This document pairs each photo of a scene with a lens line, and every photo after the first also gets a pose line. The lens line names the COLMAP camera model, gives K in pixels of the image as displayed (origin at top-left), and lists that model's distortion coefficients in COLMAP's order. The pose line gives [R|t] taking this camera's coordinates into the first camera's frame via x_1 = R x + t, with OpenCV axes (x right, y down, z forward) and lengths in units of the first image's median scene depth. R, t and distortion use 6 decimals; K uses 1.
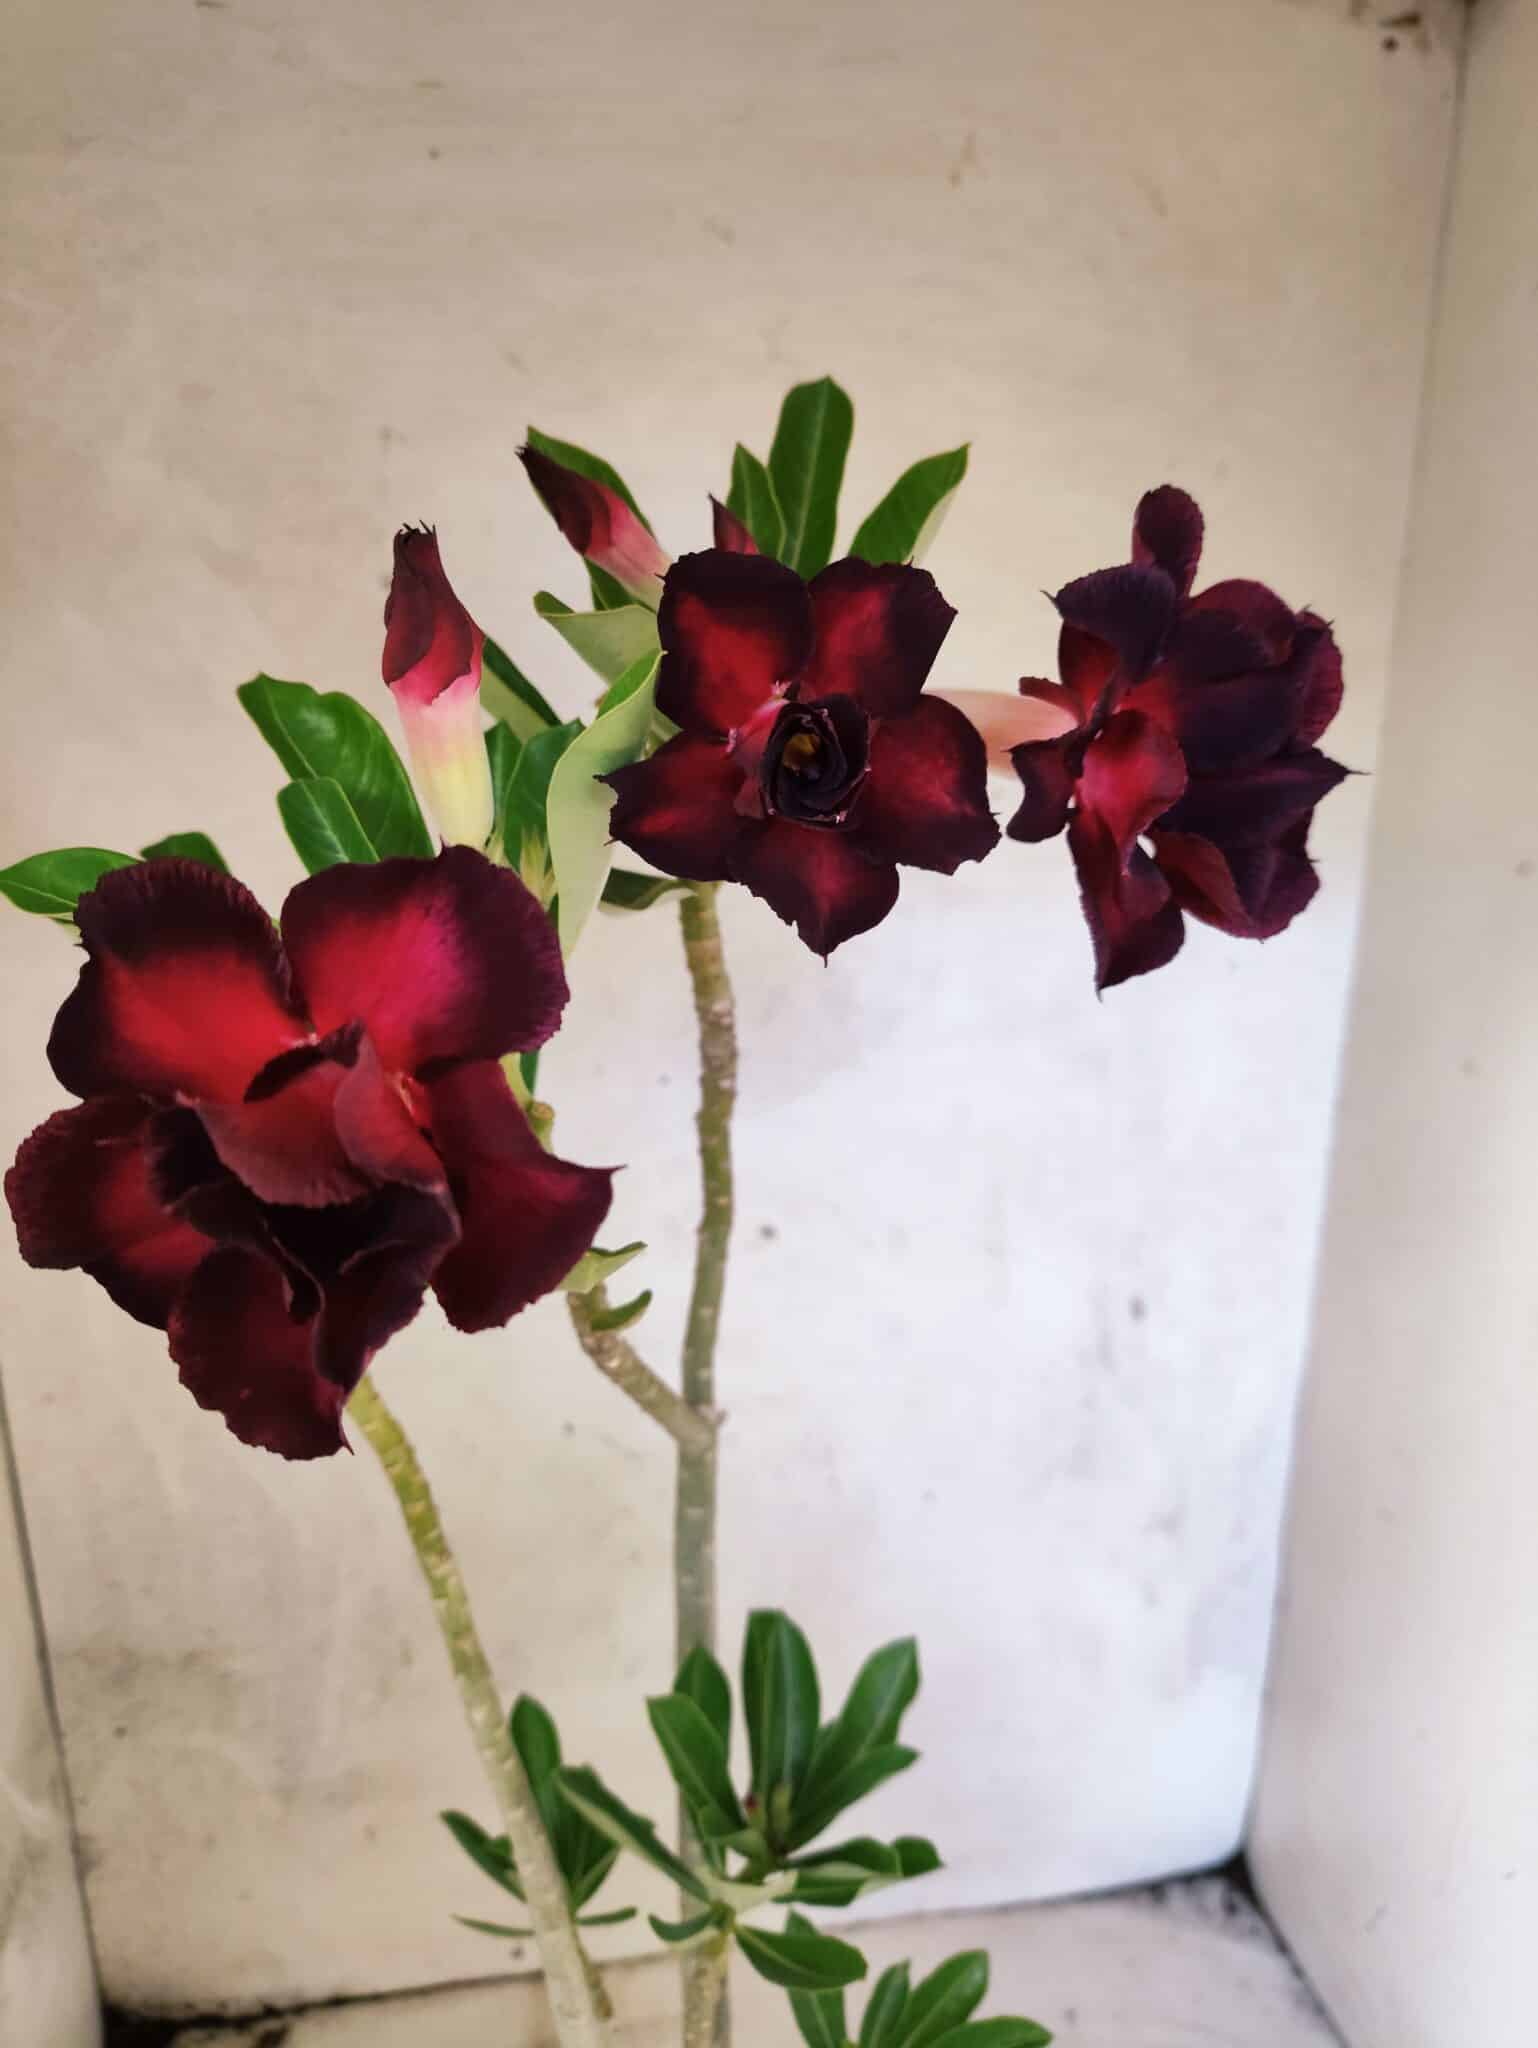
lens RADIAL K [[1578.5, 0, 754.4], [0, 1578.5, 1030.2], [0, 0, 1]] dist [-0.005950, -0.022188]
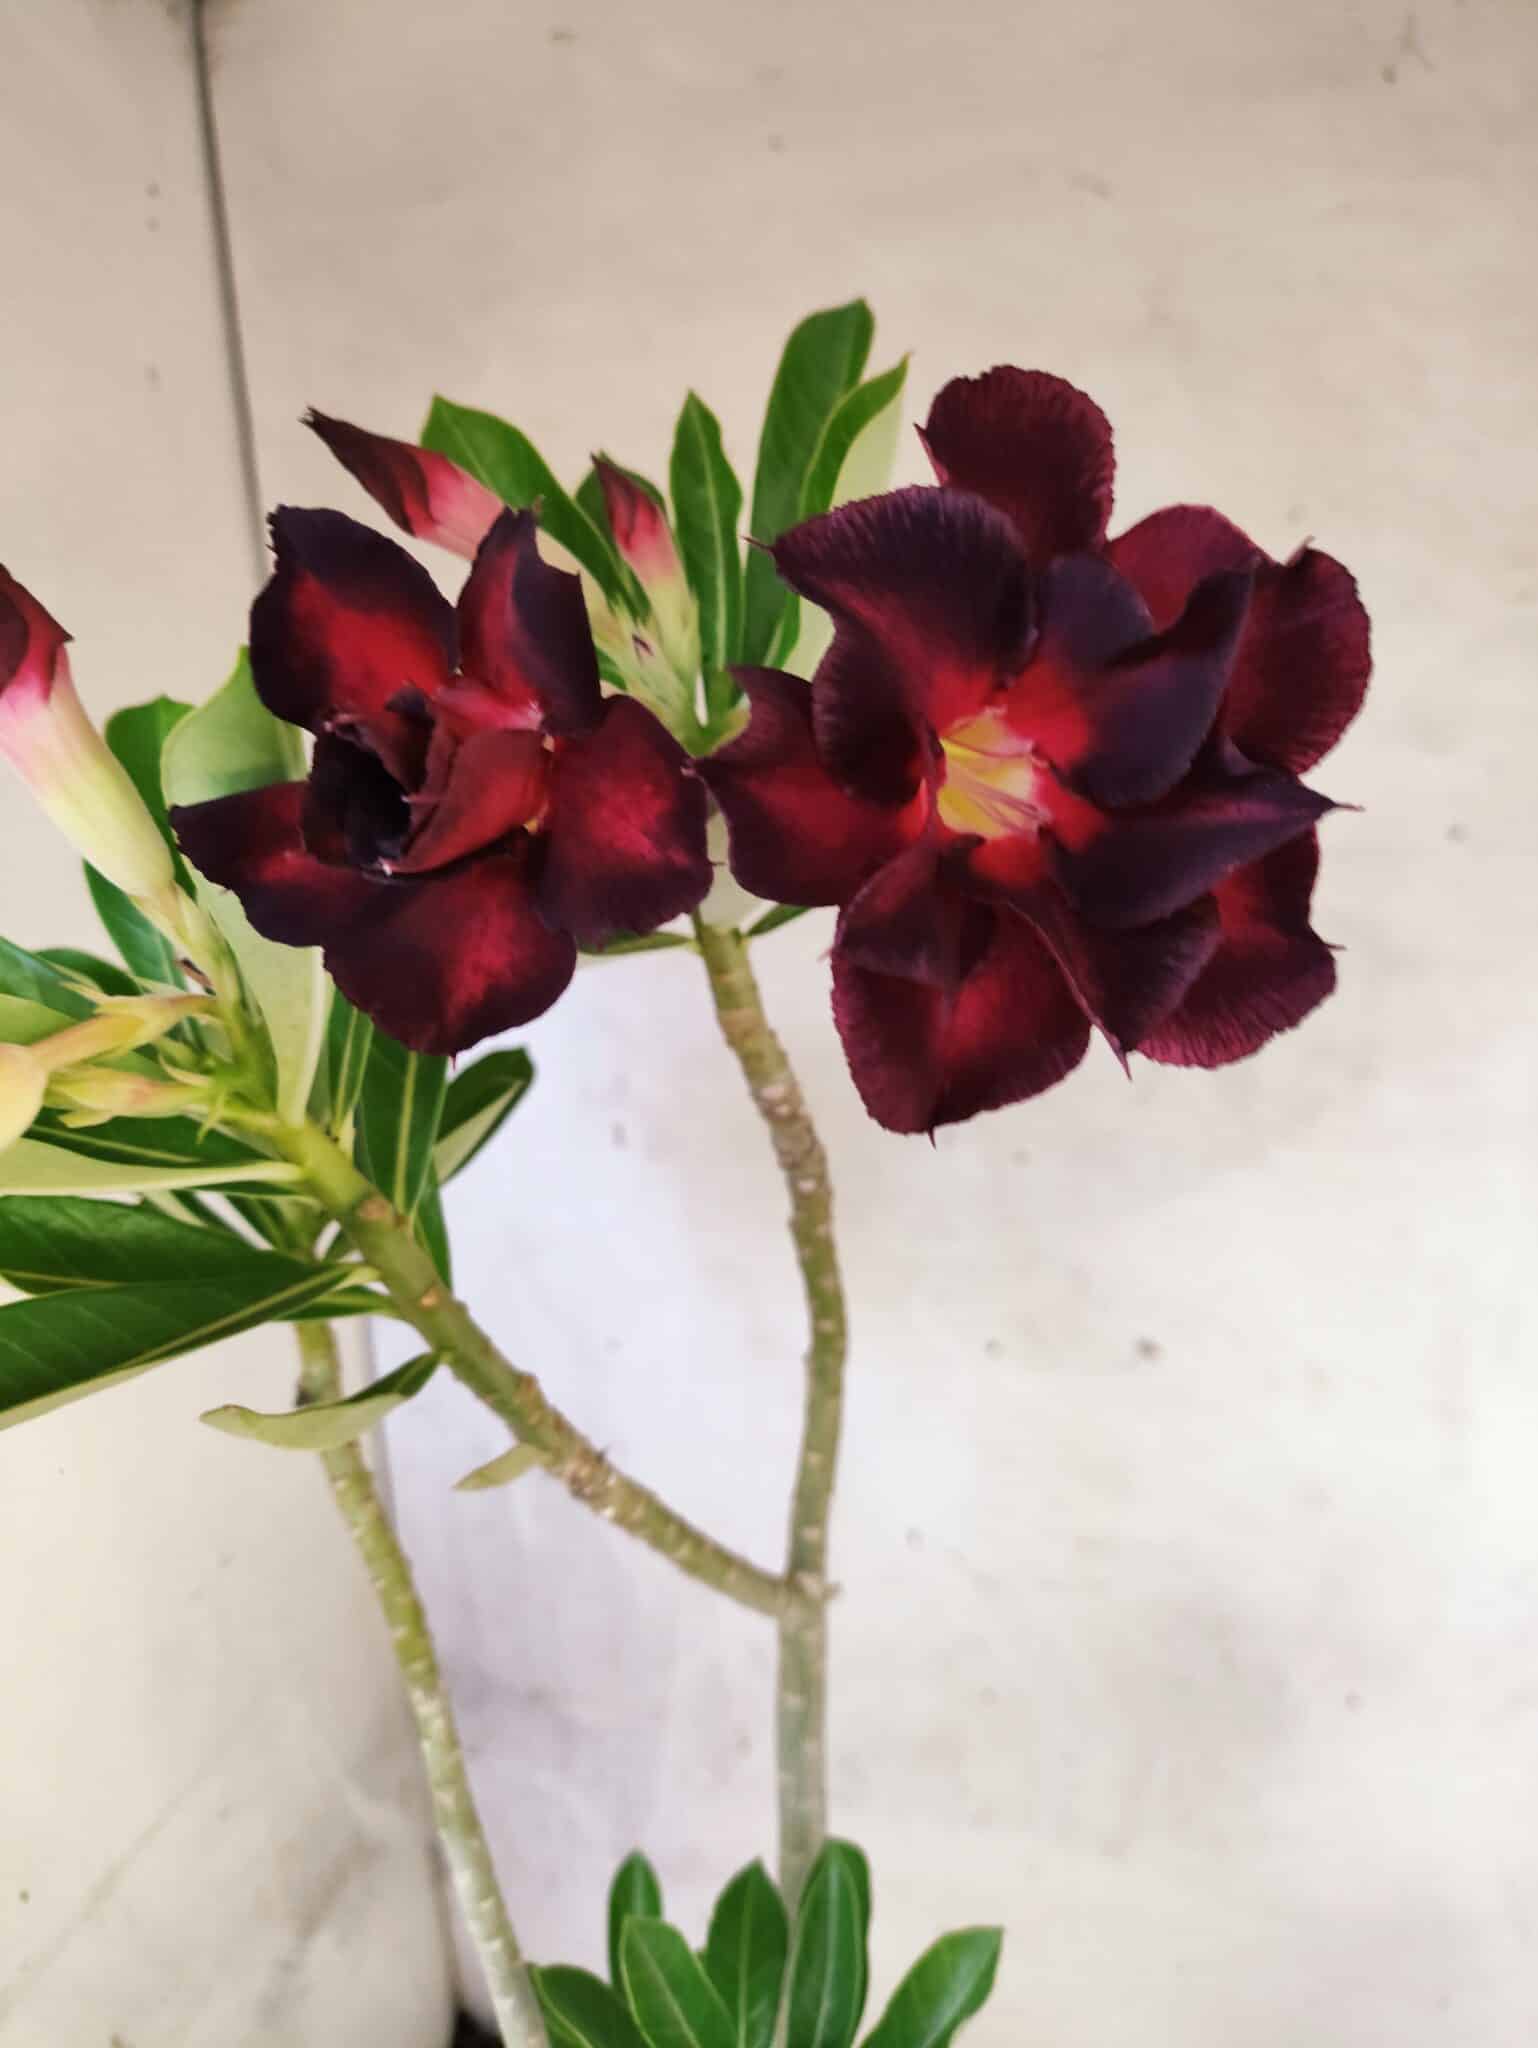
lens RADIAL K [[1578.5, 0, 754.4], [0, 1578.5, 1030.2], [0, 0, 1]] dist [-0.005950, -0.022188]
pose [[0.907485, 0.060854, -0.415654, 0.420134], [-0.072038, 0.997338, -0.011263, -0.052643], [0.413862, 0.040164, 0.909453, 0.347687]]
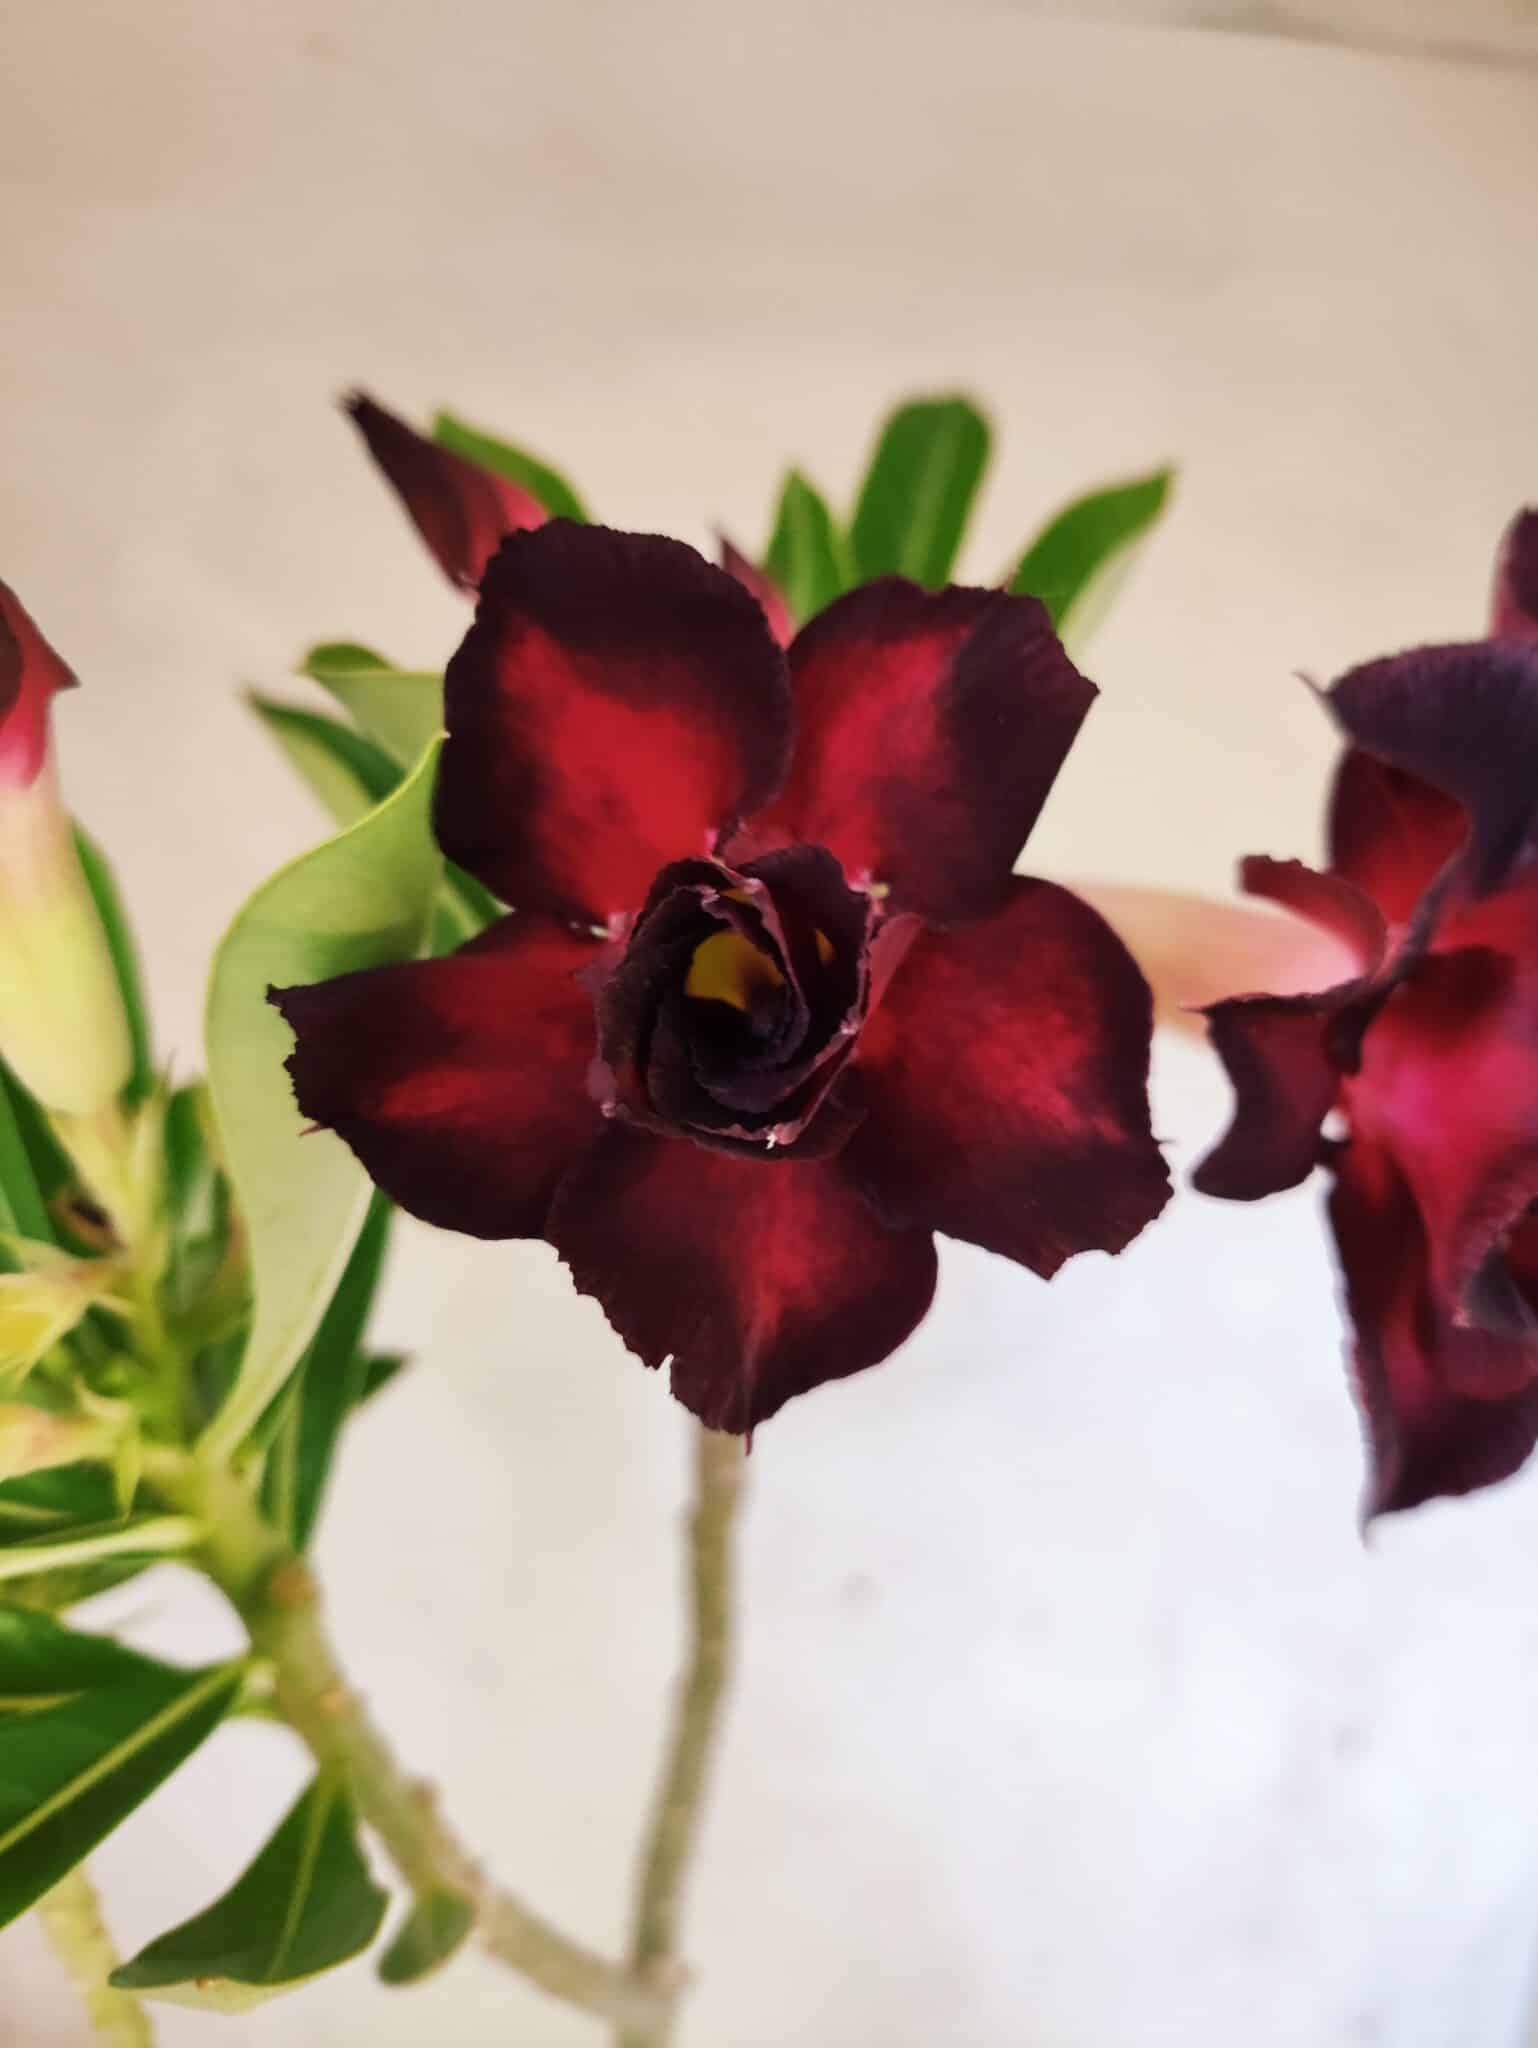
lens RADIAL K [[1651.0, 0, 762.7], [0, 1651.0, 1042.7], [0, 0, 1]] dist [-0.038790, -0.006699]
pose [[0.989284, 0.086835, -0.117378, 0.082163], [-0.100912, 0.987649, -0.119858, -0.087395], [0.105520, 0.130418, 0.985828, 0.464066]]
